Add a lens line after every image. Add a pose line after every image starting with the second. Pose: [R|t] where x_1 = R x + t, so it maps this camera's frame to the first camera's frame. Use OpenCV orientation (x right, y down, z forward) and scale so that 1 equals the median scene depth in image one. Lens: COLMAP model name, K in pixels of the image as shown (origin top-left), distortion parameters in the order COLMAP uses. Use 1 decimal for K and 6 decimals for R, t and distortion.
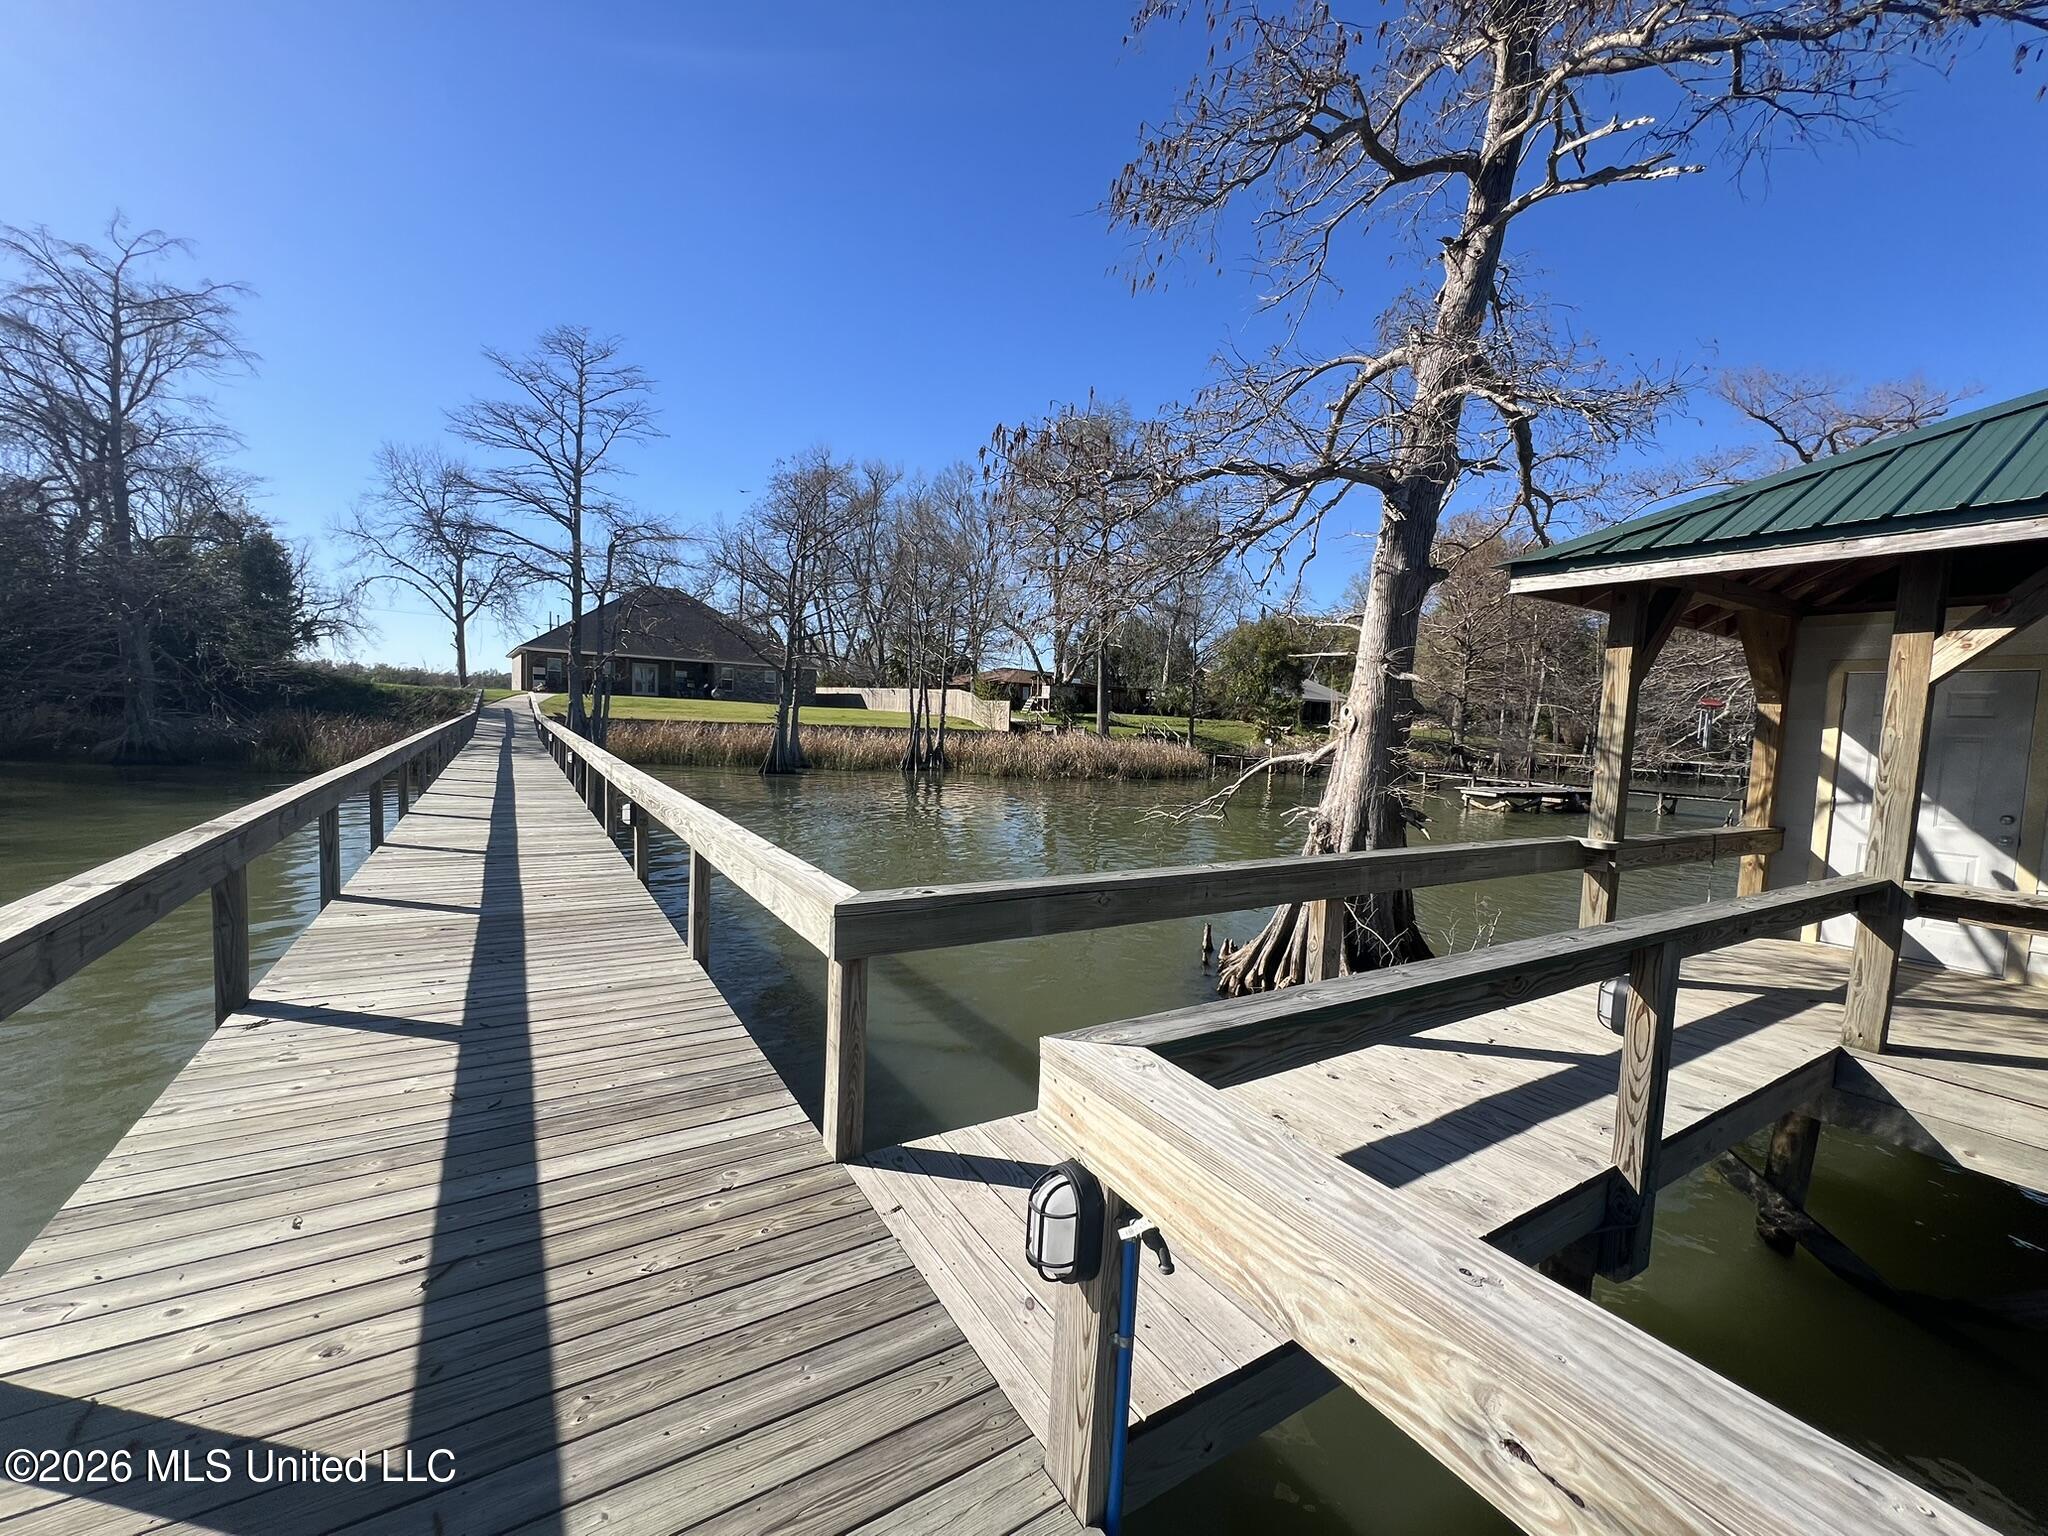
lens RADIAL K [[823.5, 0, 1018.8], [0, 823.5, 770.9], [0, 0, 1]] dist [-0.000664, 0.000191]
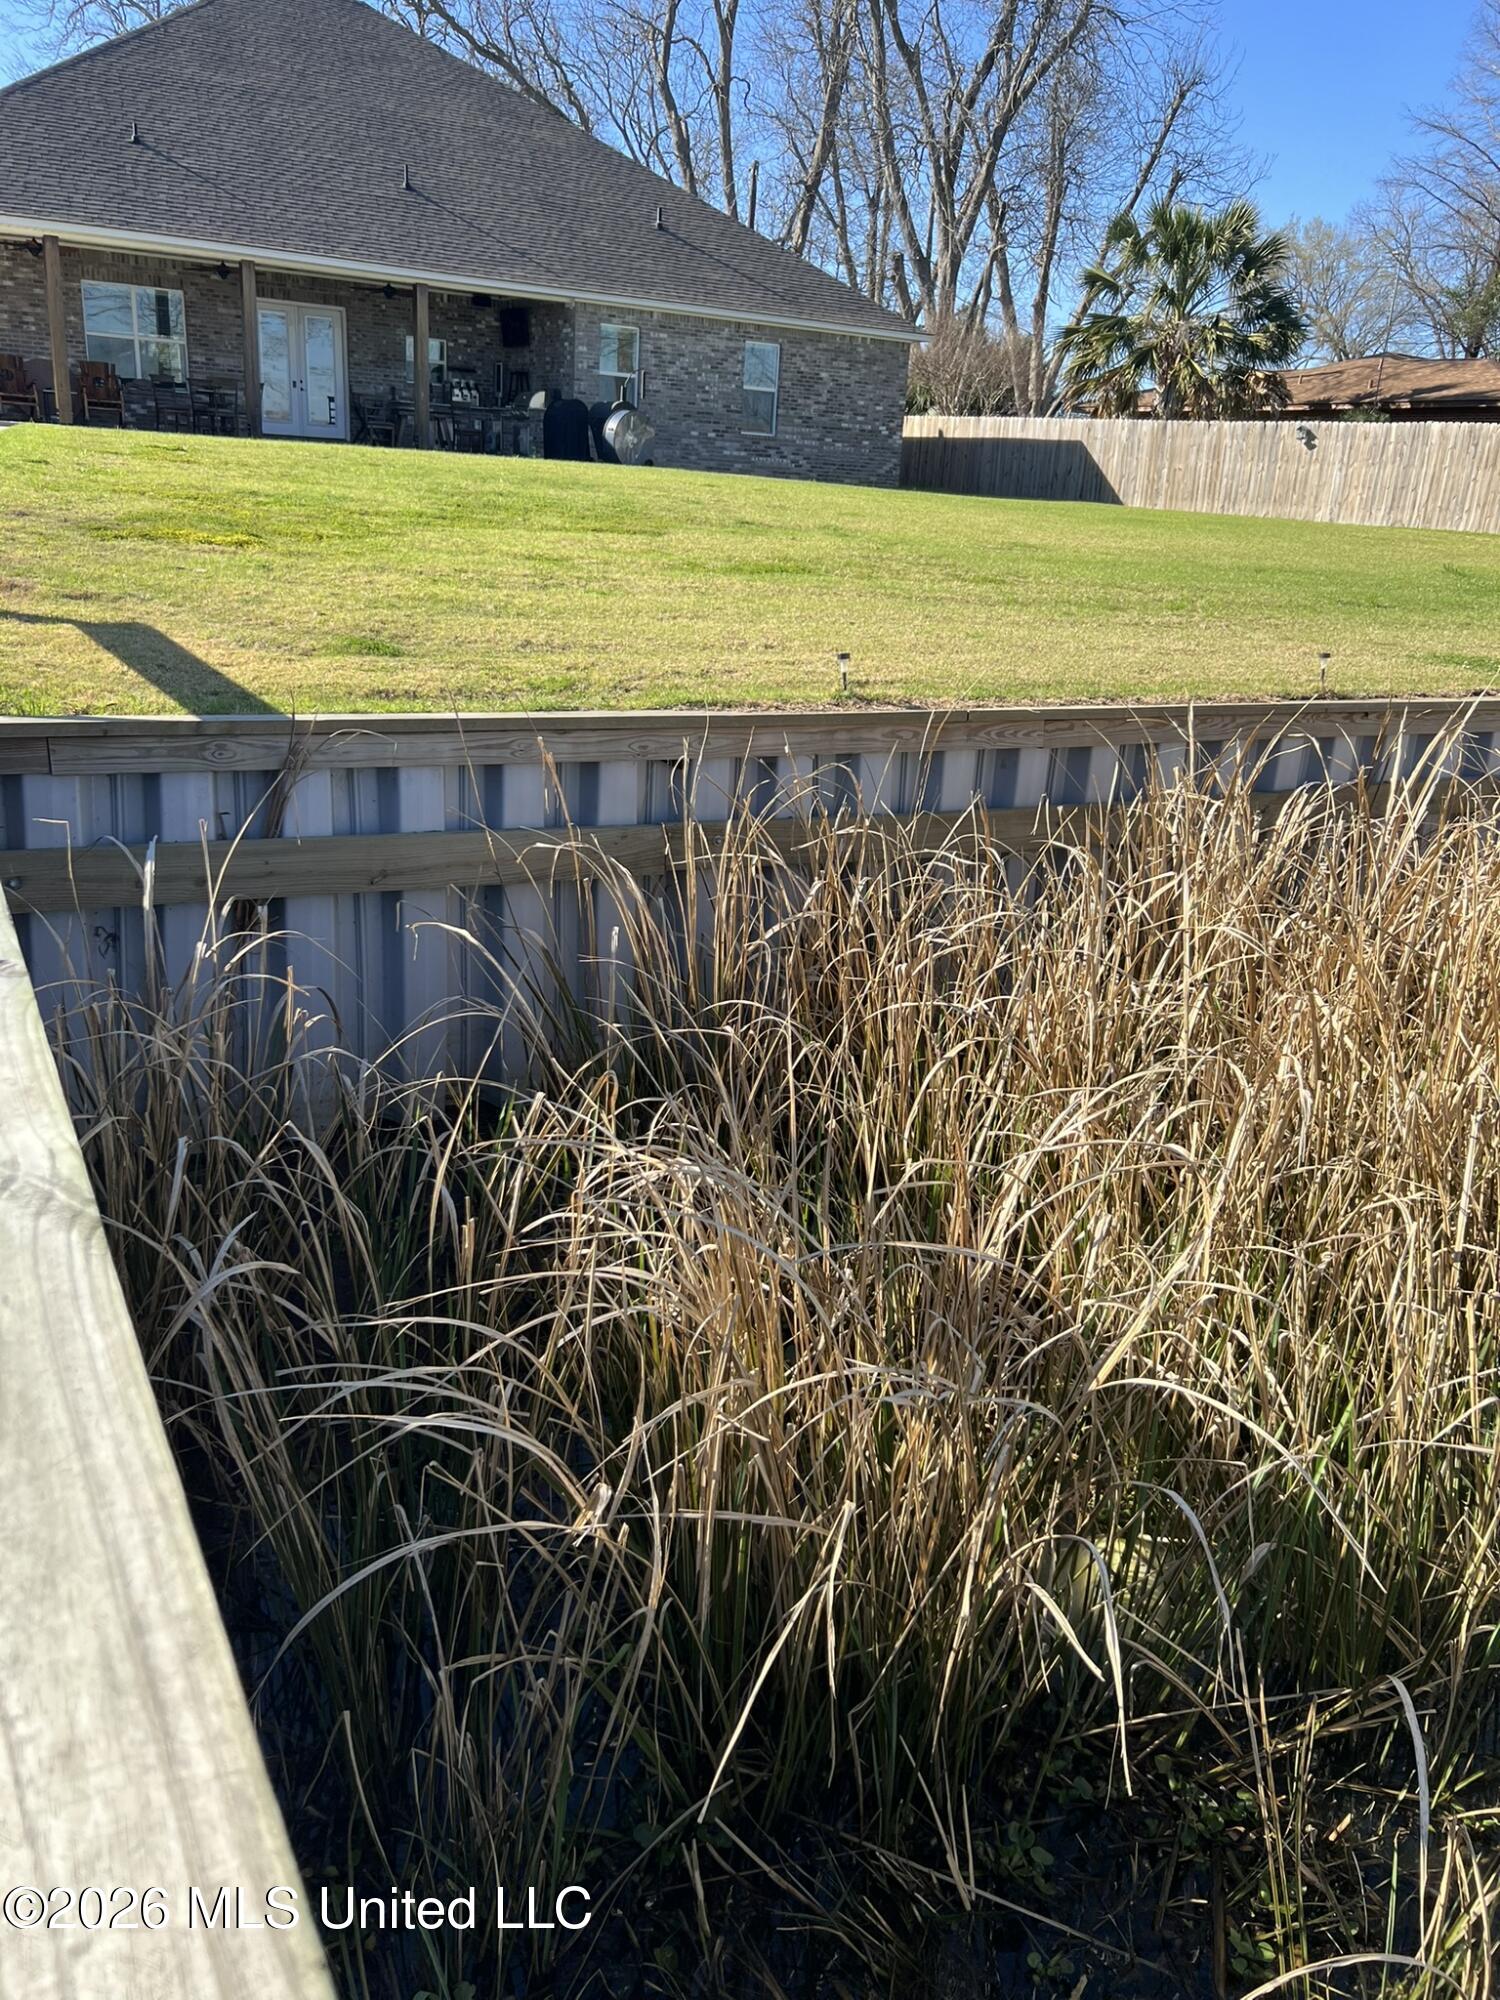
lens RADIAL K [[1524.9, 0, 751.0], [0, 1524.9, 980.8], [0, 0, 1]] dist [0.007488, -0.004689]
pose [[0.999241, 0.026307, -0.028743, -0.638043], [-0.018229, 0.967594, 0.251854, -0.109011], [0.034437, -0.251138, 0.967338, 1.081520]]
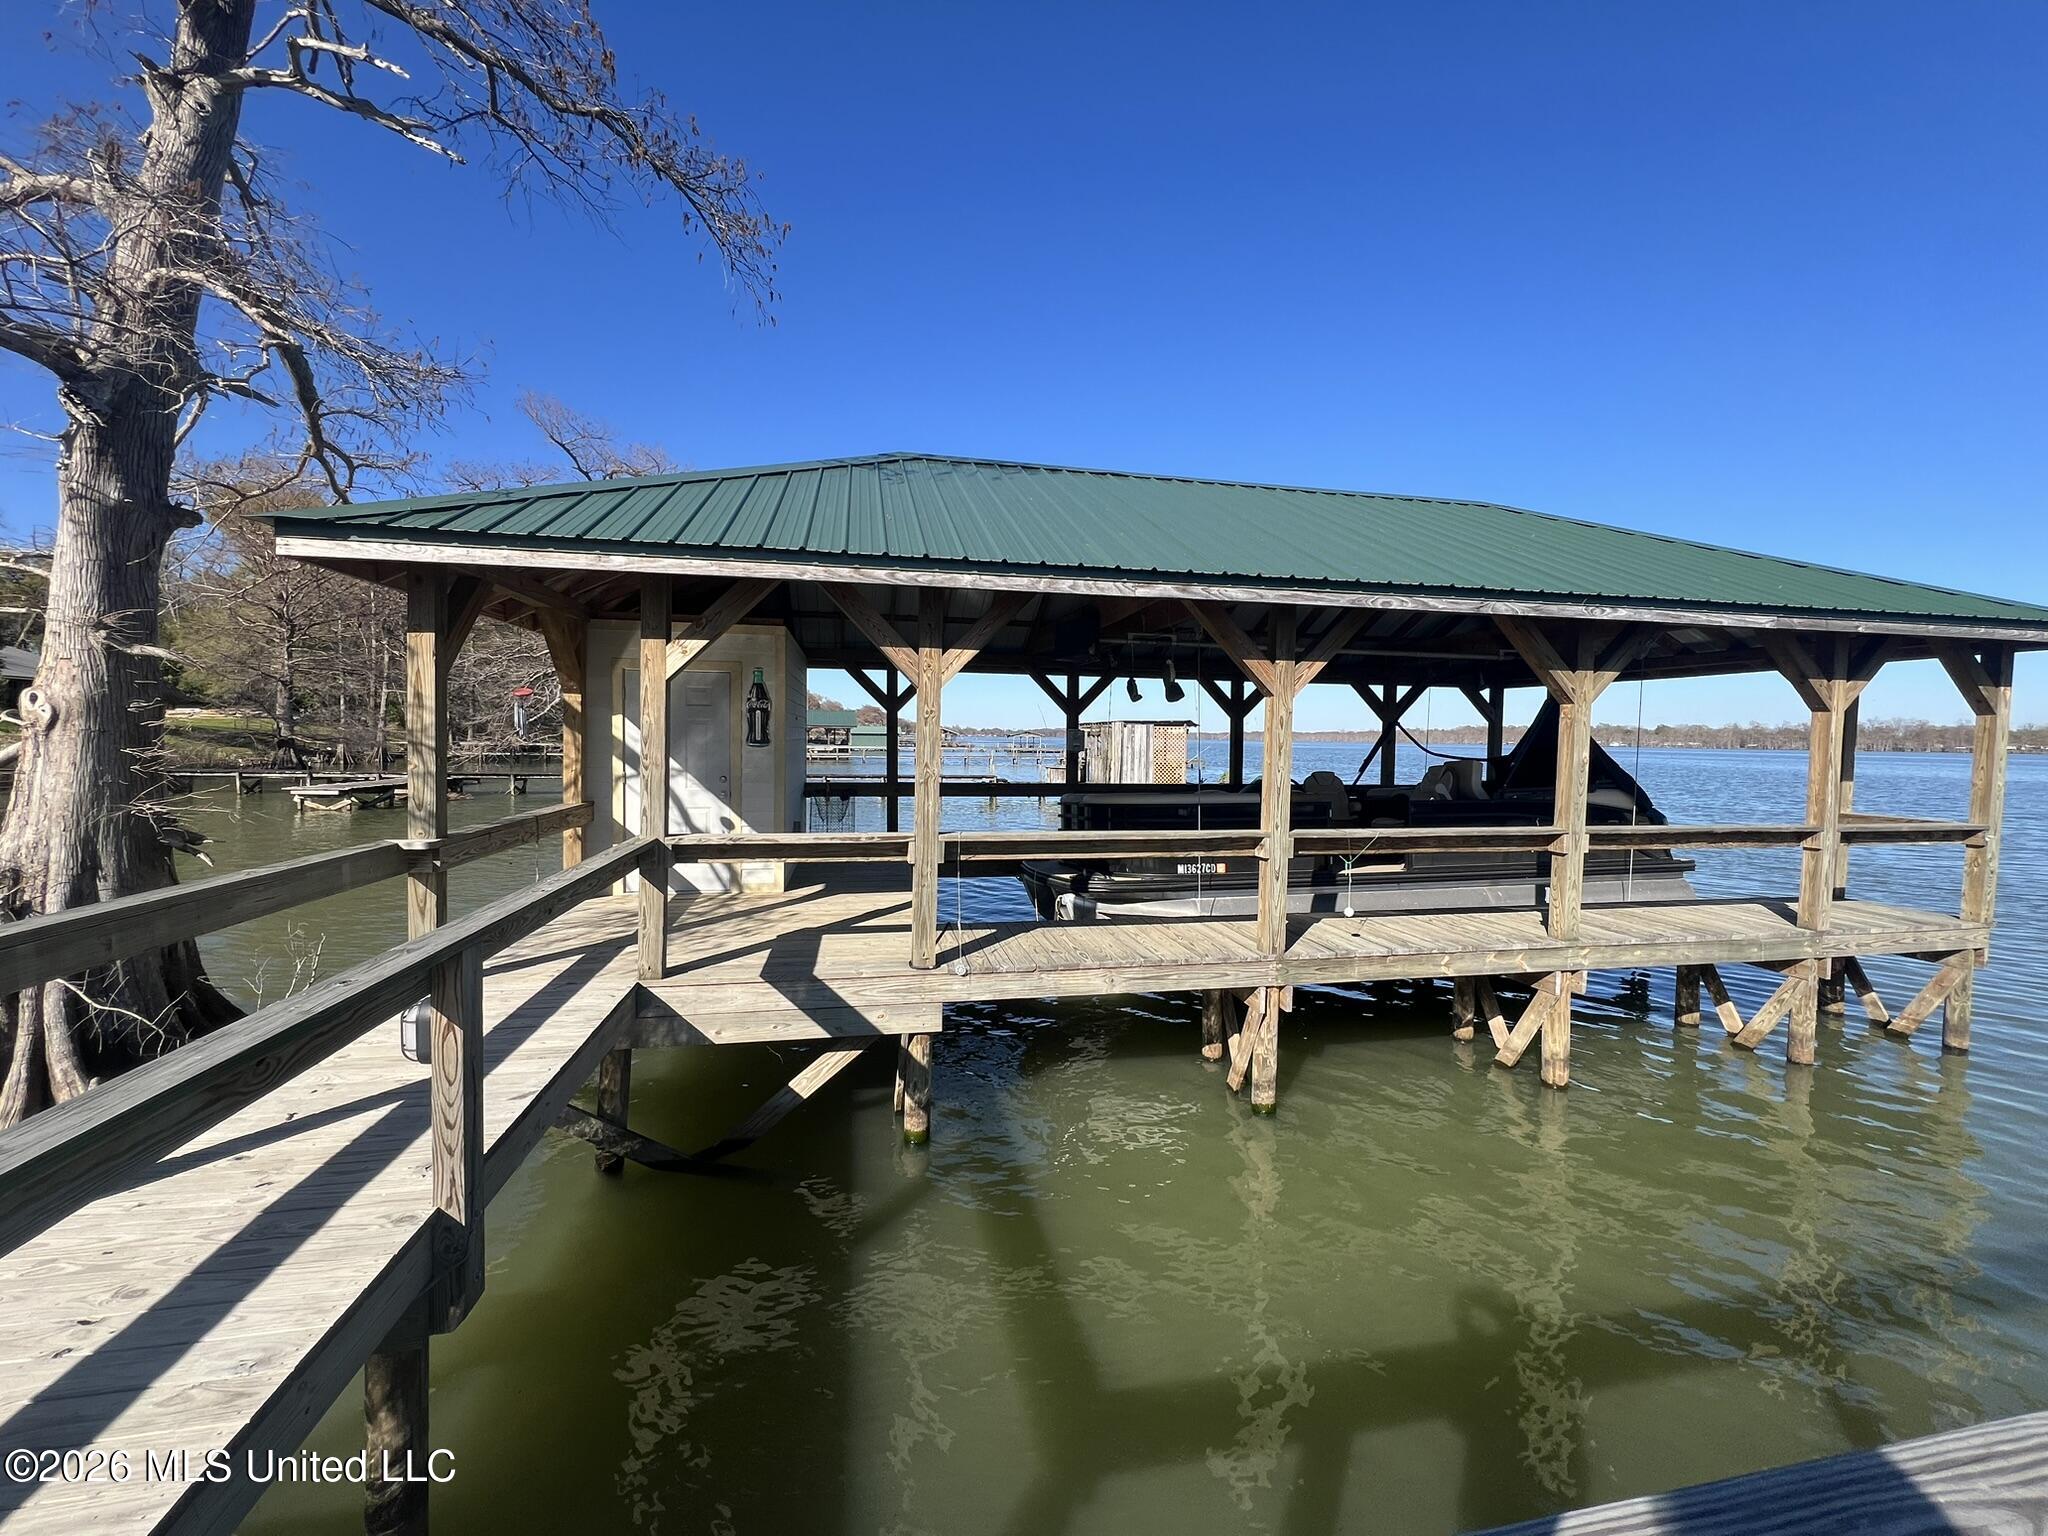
lens RADIAL K [[823.5, 0, 1017.9], [0, 823.5, 783.4], [0, 0, 1]] dist [-0.000664, 0.000191]
pose [[0.352543, -0.090443, 0.931415, 0.069095], [0.060756, 0.995431, 0.073662, -0.005610], [-0.933821, 0.030620, 0.356427, 0.031618]]
